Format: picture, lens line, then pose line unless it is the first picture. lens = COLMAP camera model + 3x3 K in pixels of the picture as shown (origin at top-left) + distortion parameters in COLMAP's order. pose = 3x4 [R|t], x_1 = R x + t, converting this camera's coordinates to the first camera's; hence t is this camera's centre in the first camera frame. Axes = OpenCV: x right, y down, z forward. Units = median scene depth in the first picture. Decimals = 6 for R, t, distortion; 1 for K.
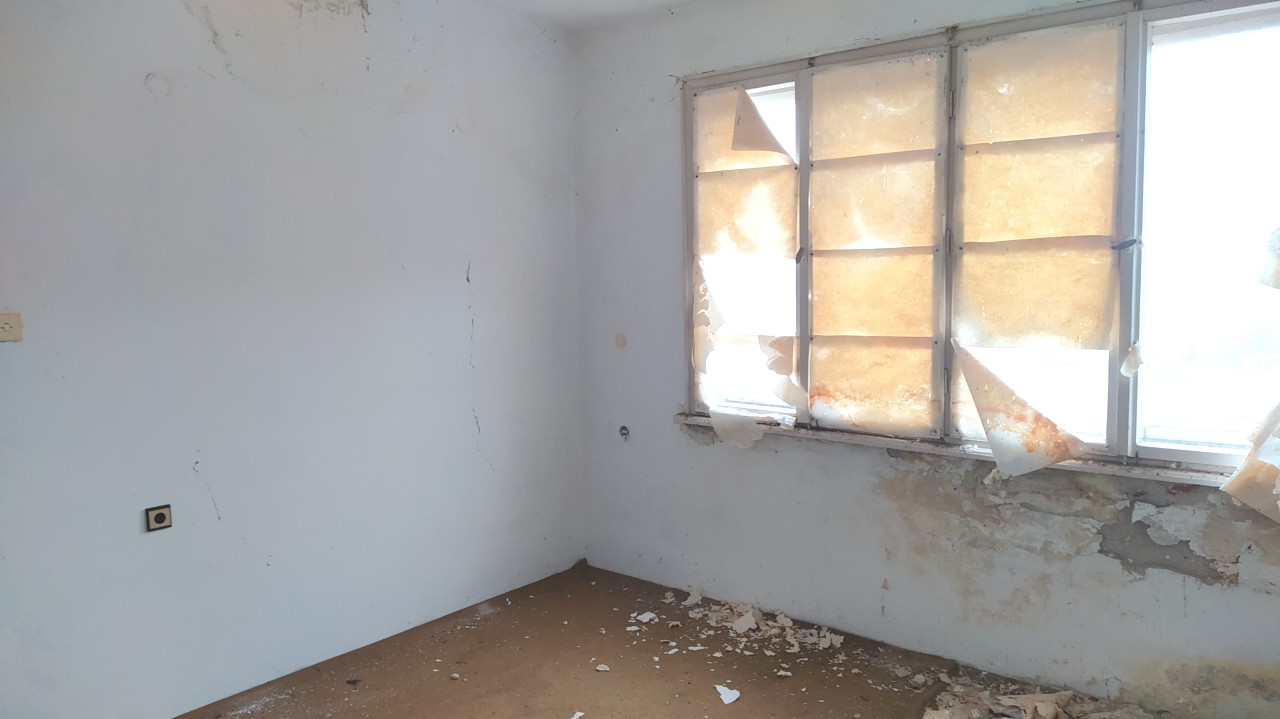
lens RADIAL K [[983.6, 0, 640.0], [0, 983.6, 359.5], [0, 0, 1]] dist [-0.002325, -0.004101]
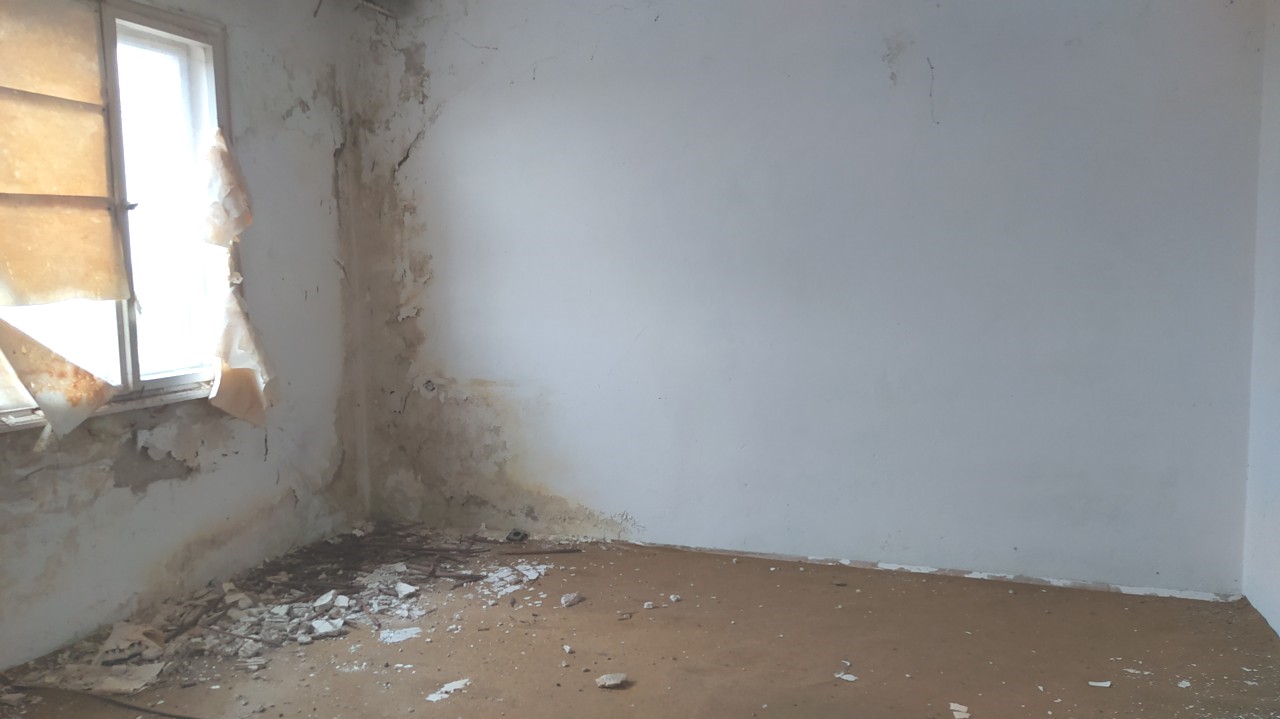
lens RADIAL K [[983.6, 0, 640.0], [0, 983.6, 359.5], [0, 0, 1]] dist [-0.002325, -0.004101]
pose [[-0.371996, -0.058196, 0.926408, -0.761931], [0.113670, 0.987665, 0.107688, 0.004053], [-0.921248, 0.145365, -0.360792, 0.834499]]
